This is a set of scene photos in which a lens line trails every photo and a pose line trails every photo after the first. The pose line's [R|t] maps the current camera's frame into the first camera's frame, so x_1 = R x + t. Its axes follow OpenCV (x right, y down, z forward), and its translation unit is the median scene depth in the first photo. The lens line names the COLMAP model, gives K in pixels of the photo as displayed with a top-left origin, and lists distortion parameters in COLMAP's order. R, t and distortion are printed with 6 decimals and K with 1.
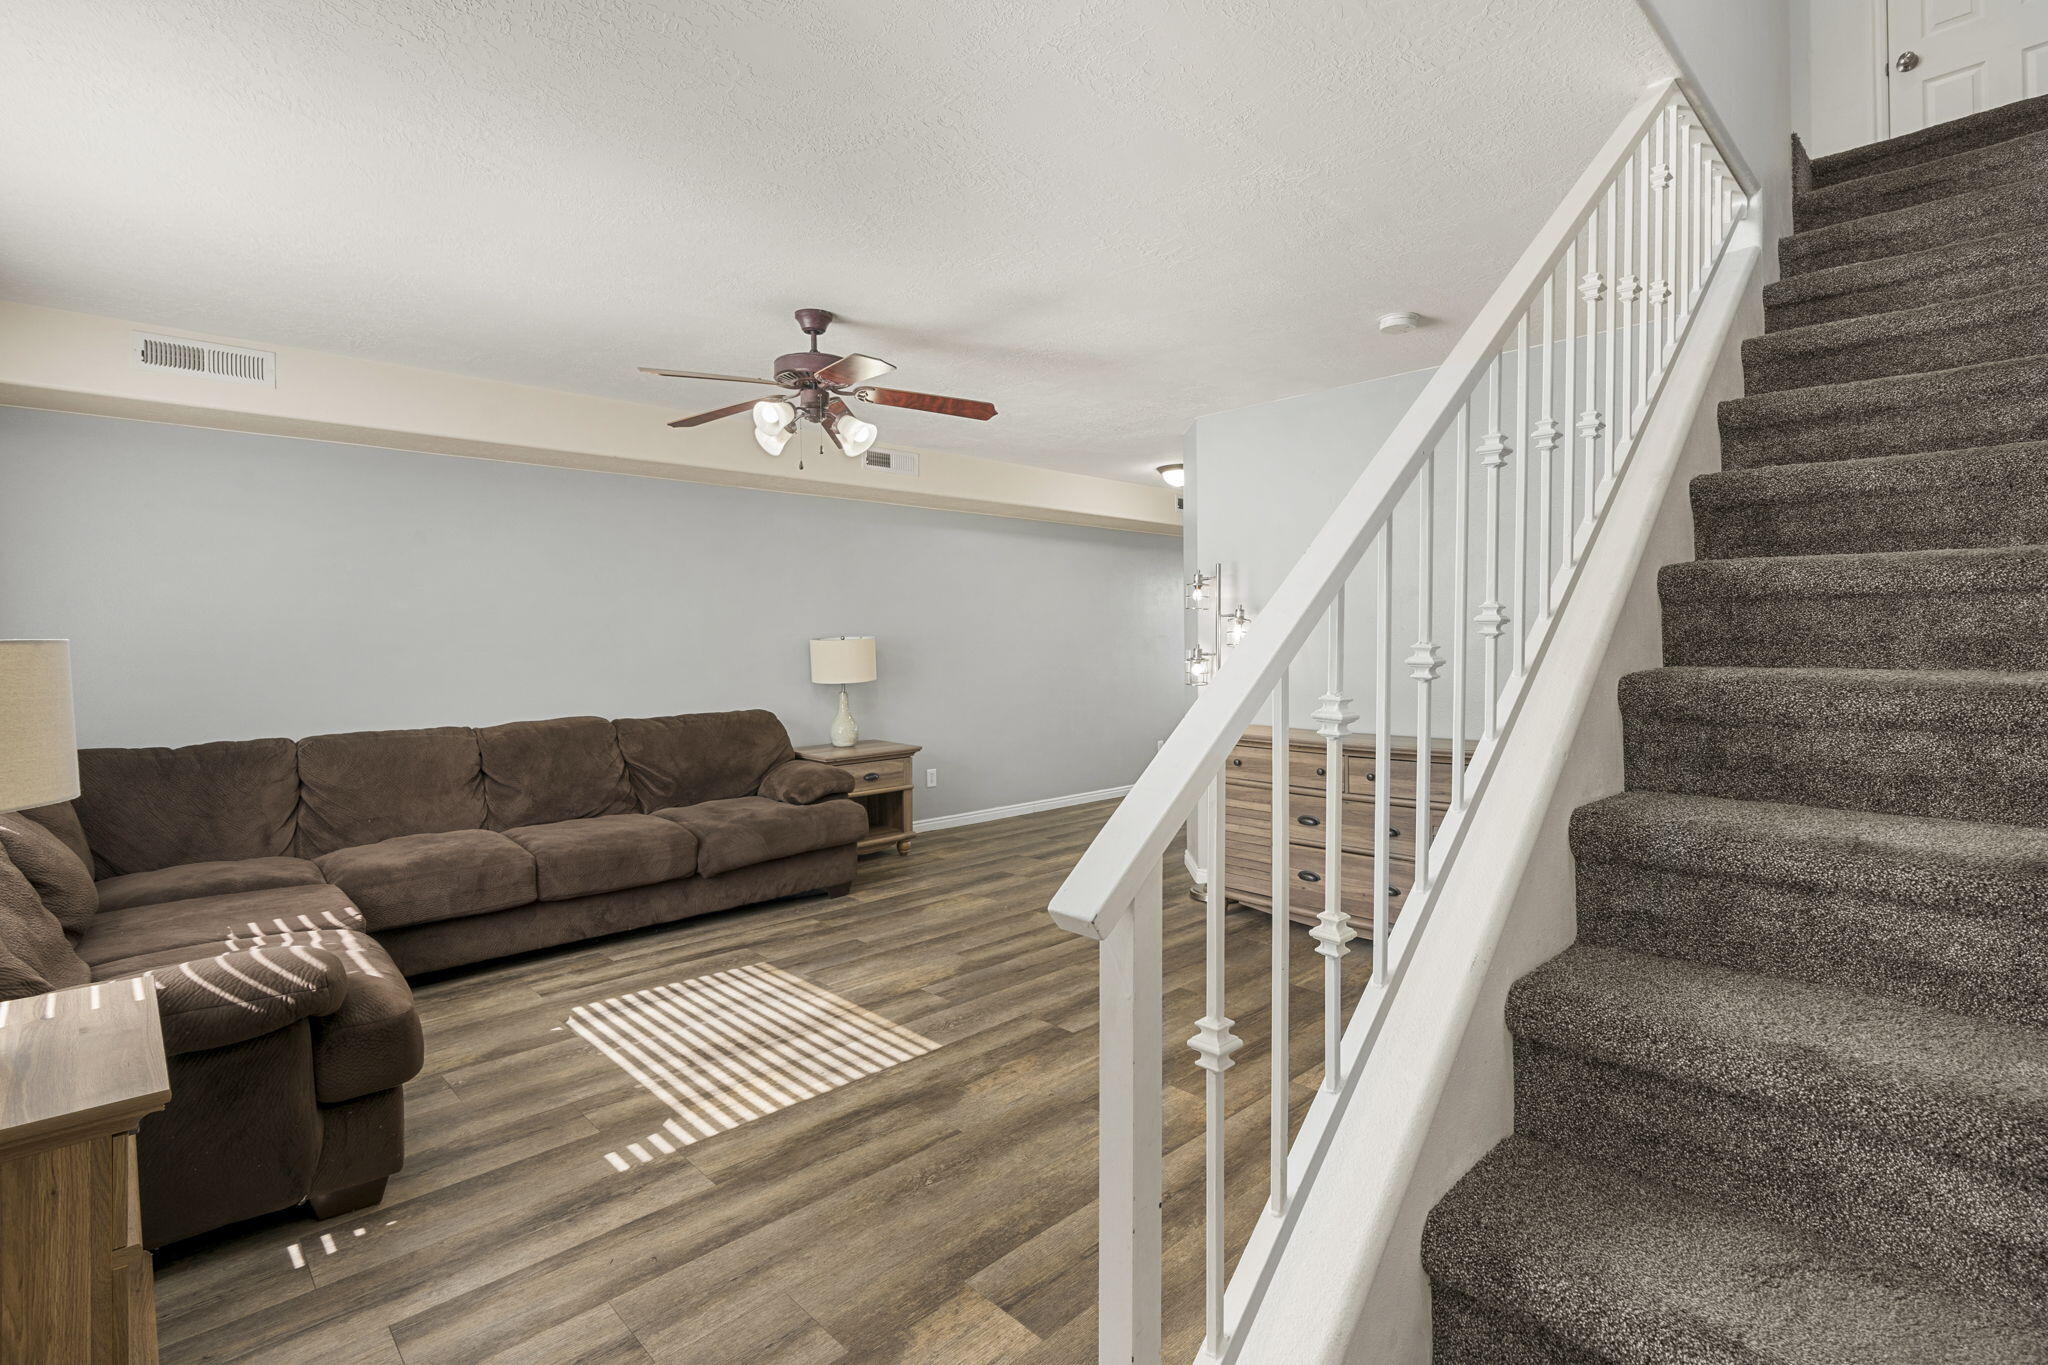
lens RADIAL K [[980.0, 0, 1028.7], [0, 980.0, 652.6], [0, 0, 1]] dist [-0.010943, -0.000341]
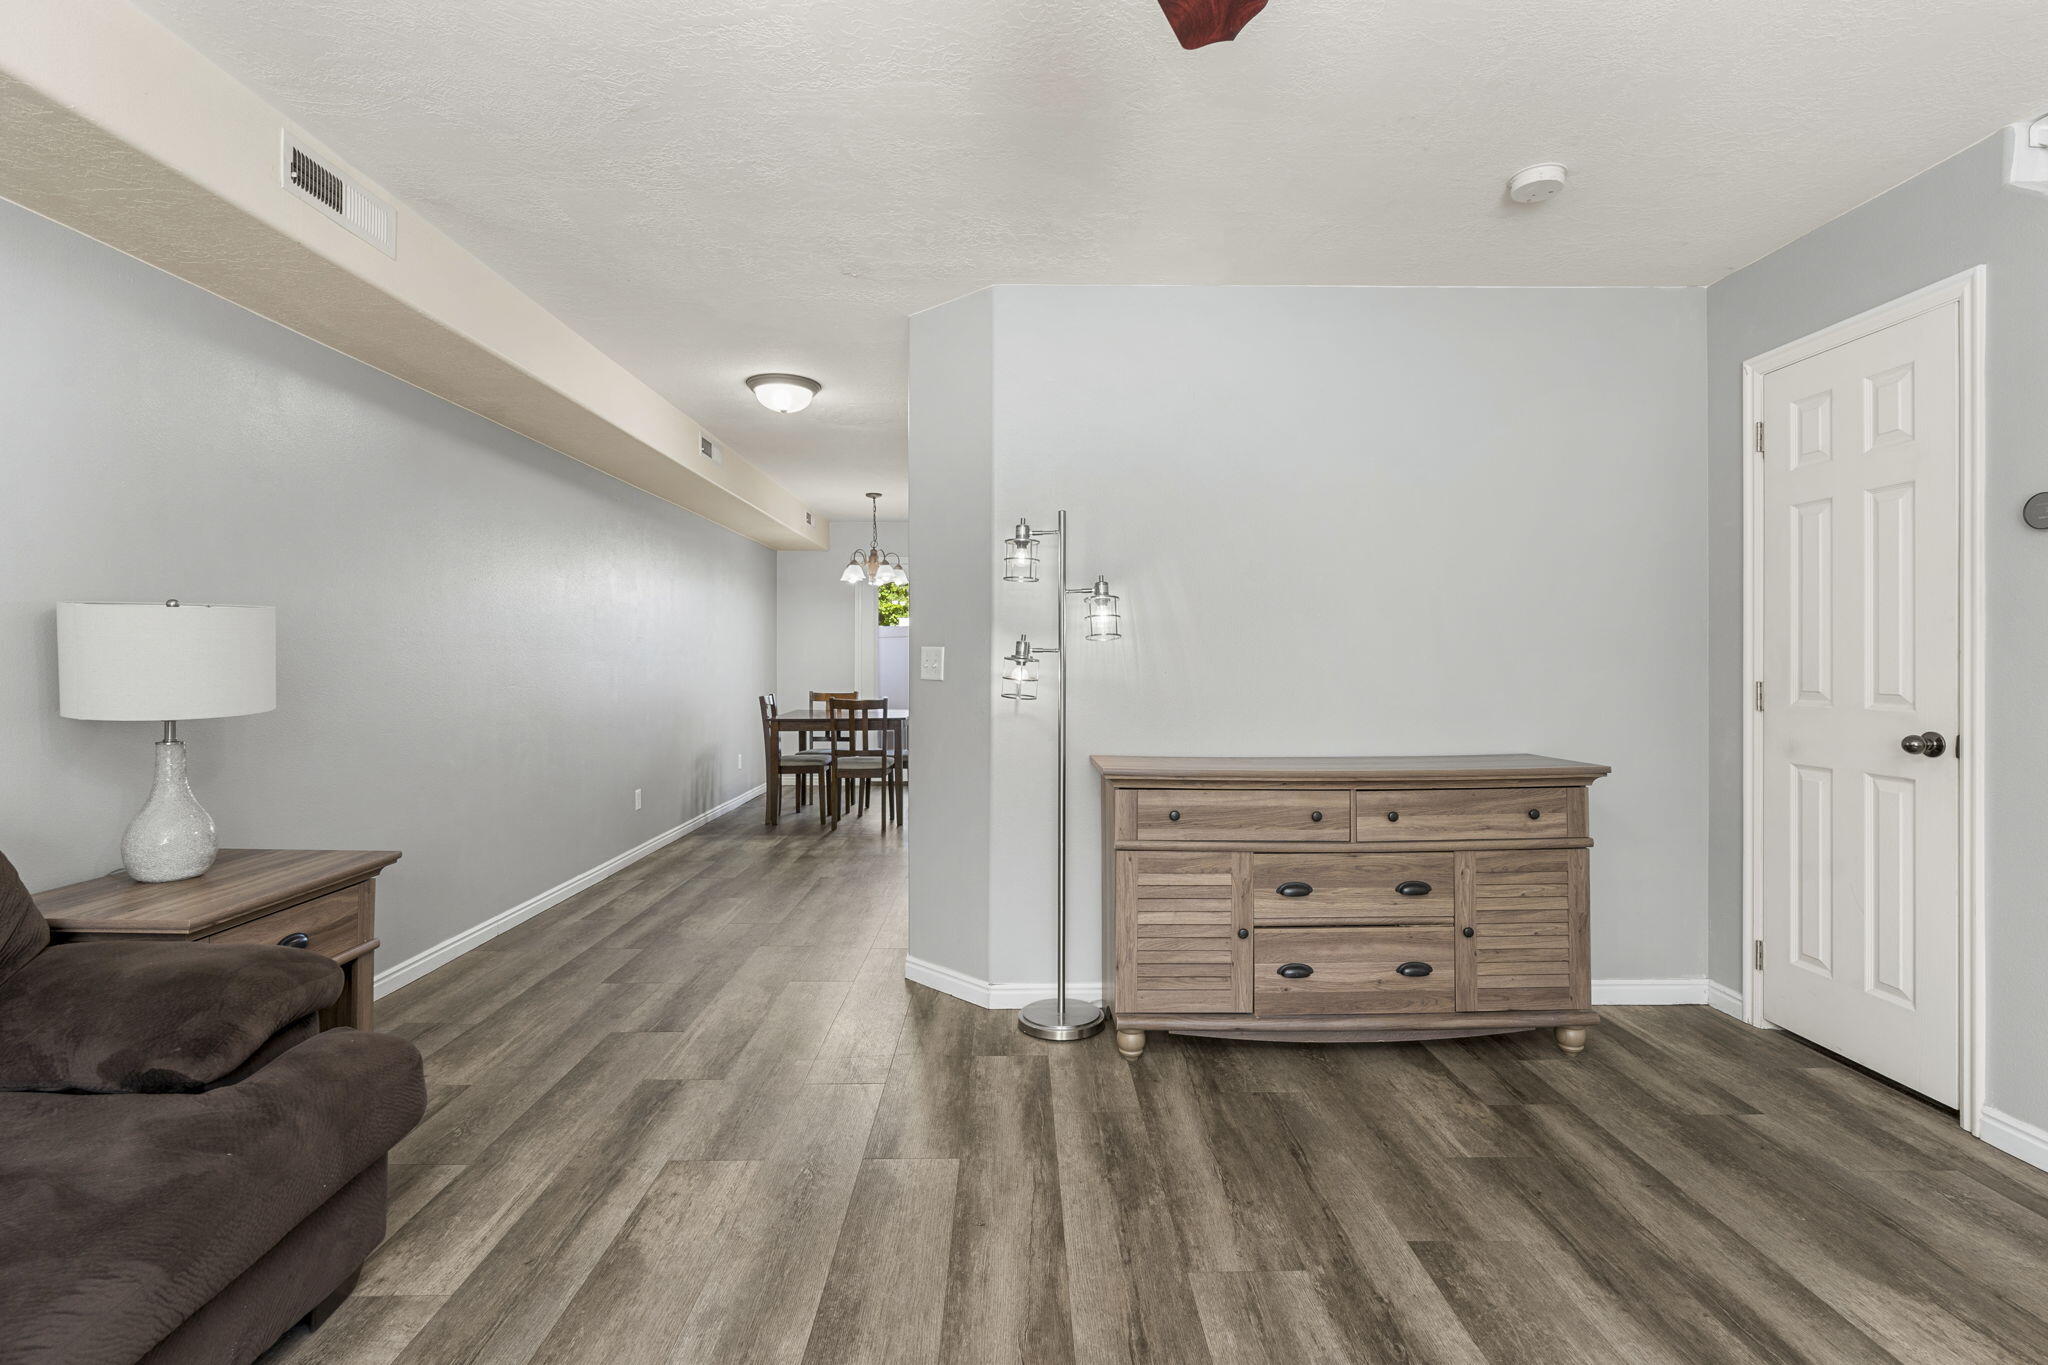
lens RADIAL K [[944.2, 0, 1030.0], [0, 944.2, 663.9], [0, 0, 1]] dist [-0.003164, -0.000071]
pose [[0.677913, 0.006793, 0.735111, -0.359196], [0.002841, 0.999926, -0.011861, 0.022997], [-0.735137, 0.010130, 0.677843, 0.751977]]
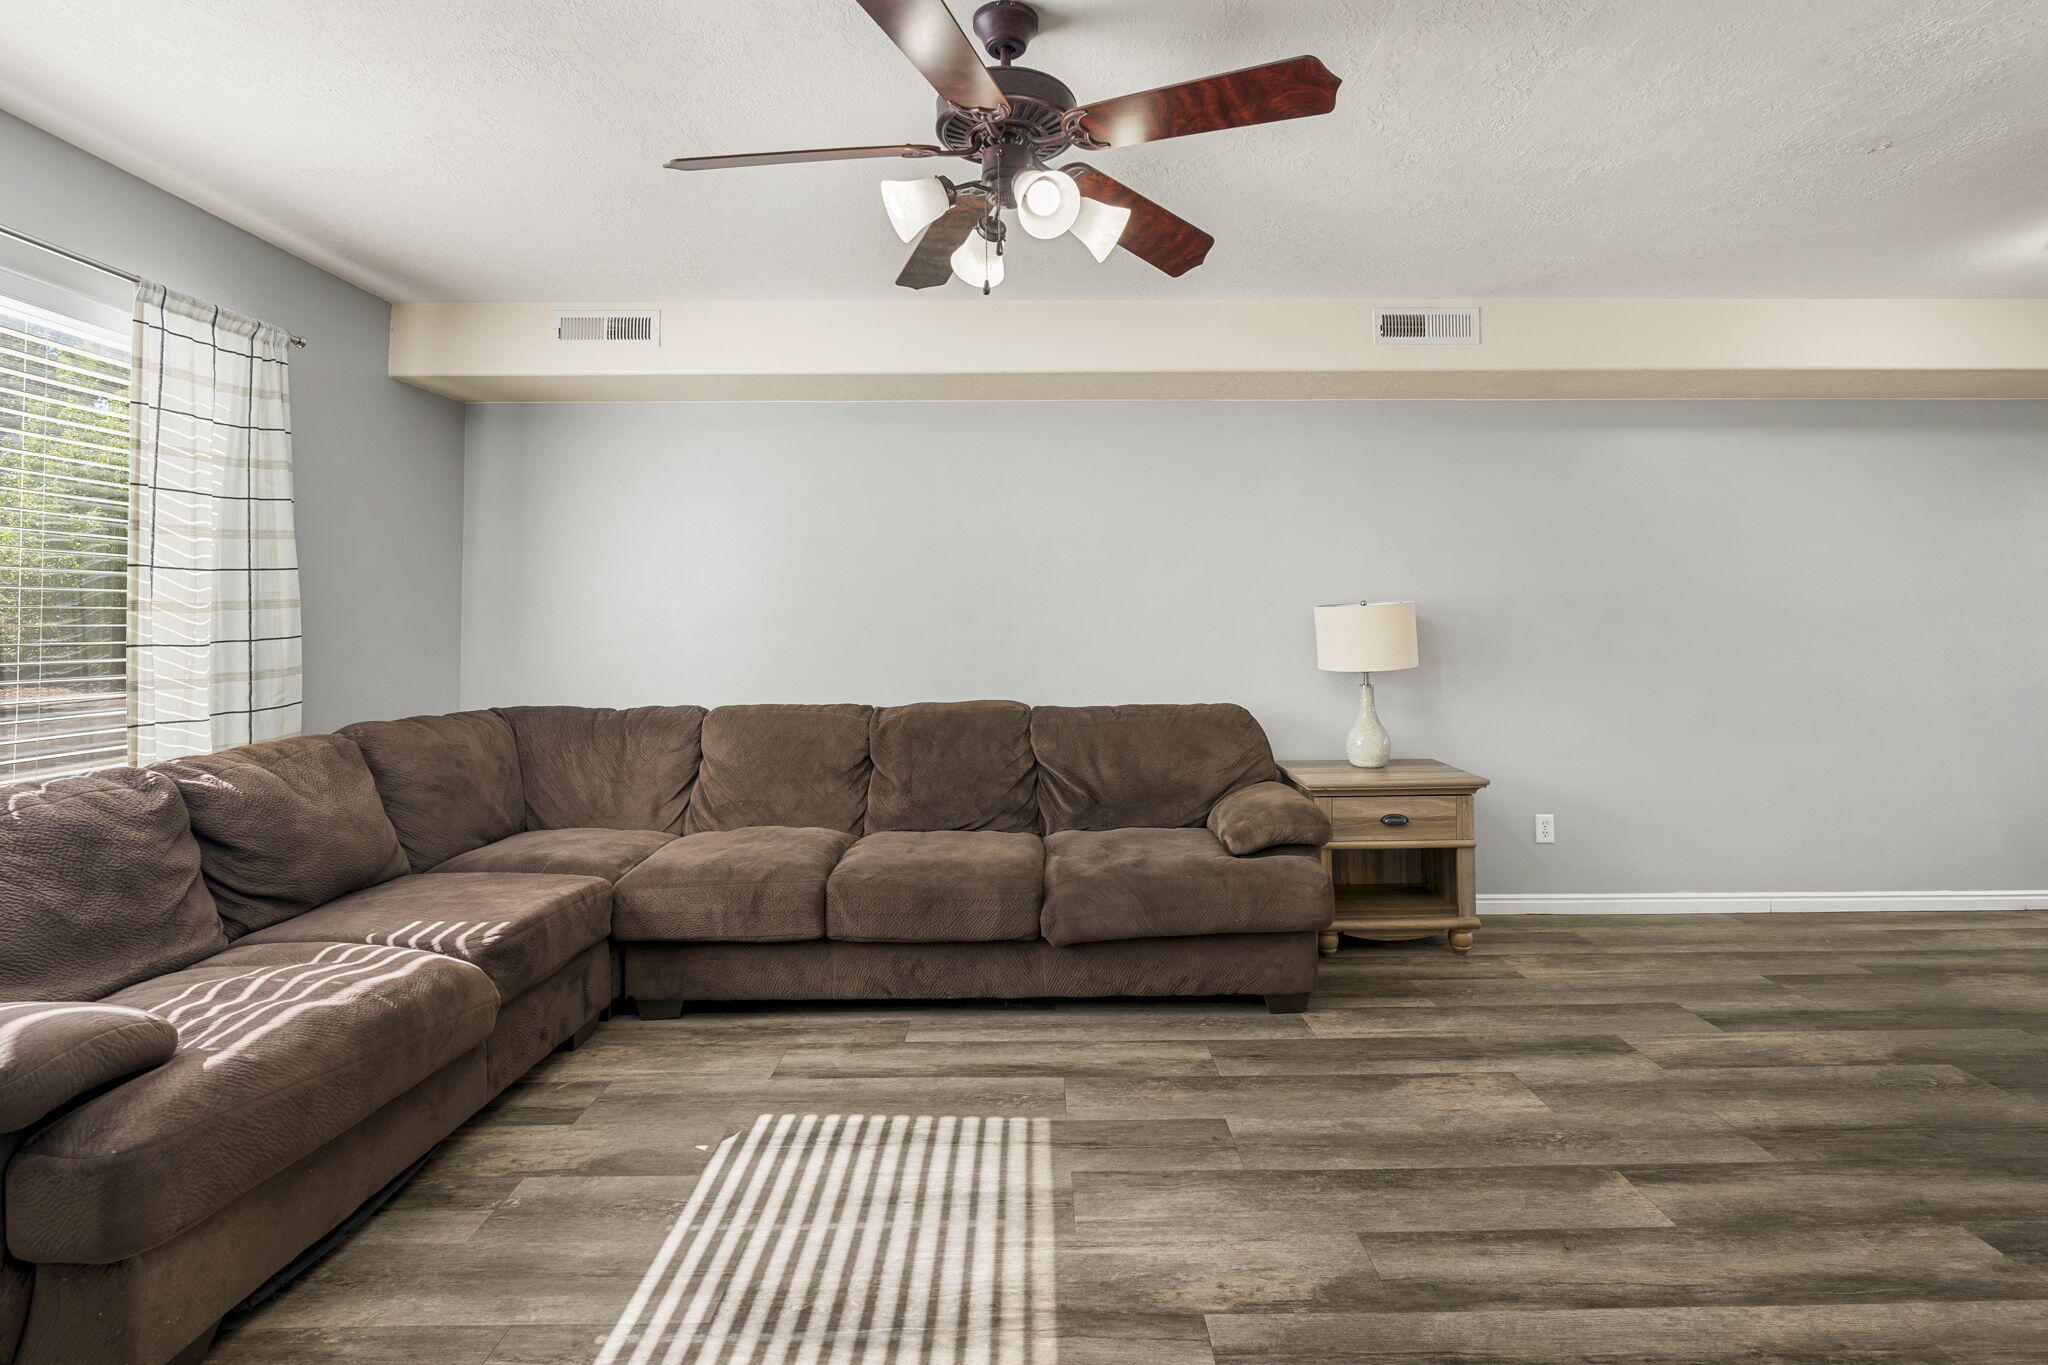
lens RADIAL K [[968.8, 0, 1031.1], [0, 968.8, 594.6], [0, 0, 1]] dist [-0.003553, 0.000161]
pose [[0.725242, -0.015662, -0.688316, 0.154324], [-0.010470, 0.999375, -0.033772, 0.005882], [0.688415, 0.031700, 0.724624, 0.560277]]
